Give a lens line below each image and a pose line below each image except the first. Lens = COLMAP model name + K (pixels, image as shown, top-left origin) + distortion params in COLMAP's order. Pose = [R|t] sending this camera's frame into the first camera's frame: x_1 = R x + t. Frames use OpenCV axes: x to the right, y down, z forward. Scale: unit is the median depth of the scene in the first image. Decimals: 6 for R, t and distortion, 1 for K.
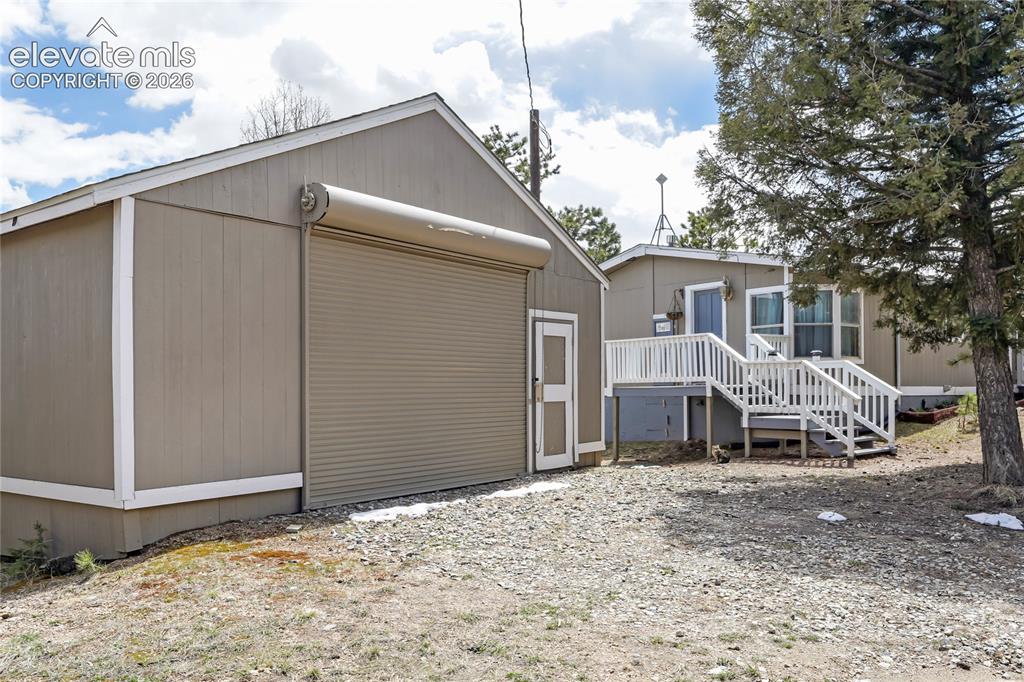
lens RADIAL K [[790.0, 0, 509.9], [0, 790.0, 396.3], [0, 0, 1]] dist [0.005090, 0.001865]
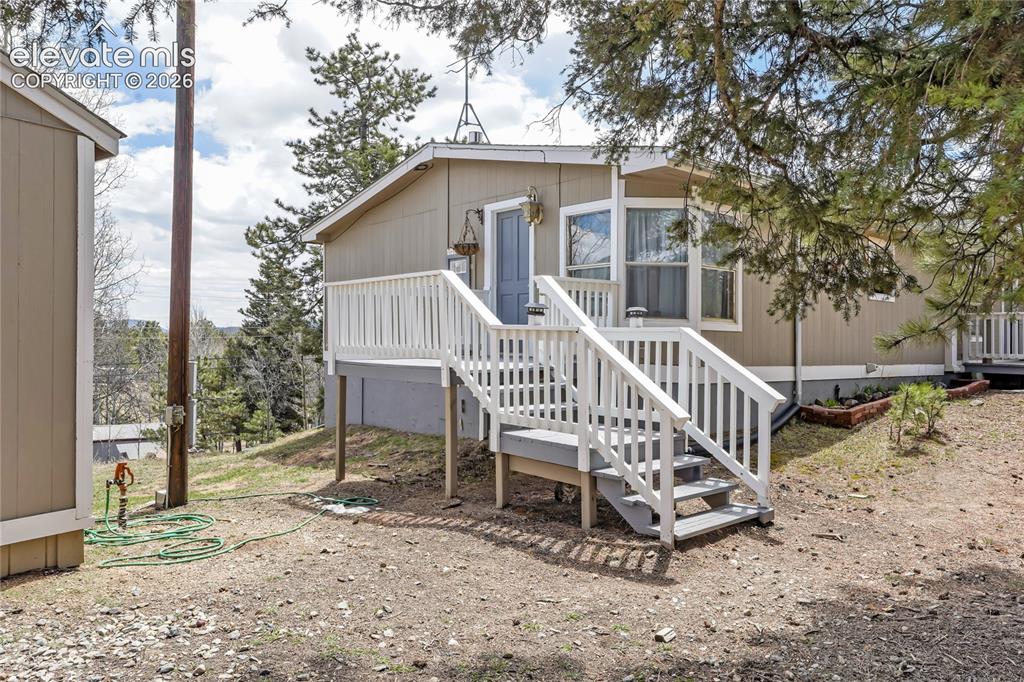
lens RADIAL K [[717.2, 0, 513.3], [0, 717.2, 323.7], [0, 0, 1]] dist [0.001254, 0.000014]
pose [[0.998745, 0.023221, 0.044365, 0.275895], [-0.021980, 0.999359, -0.028263, -0.030307], [-0.044993, 0.027252, 0.998616, 0.505425]]
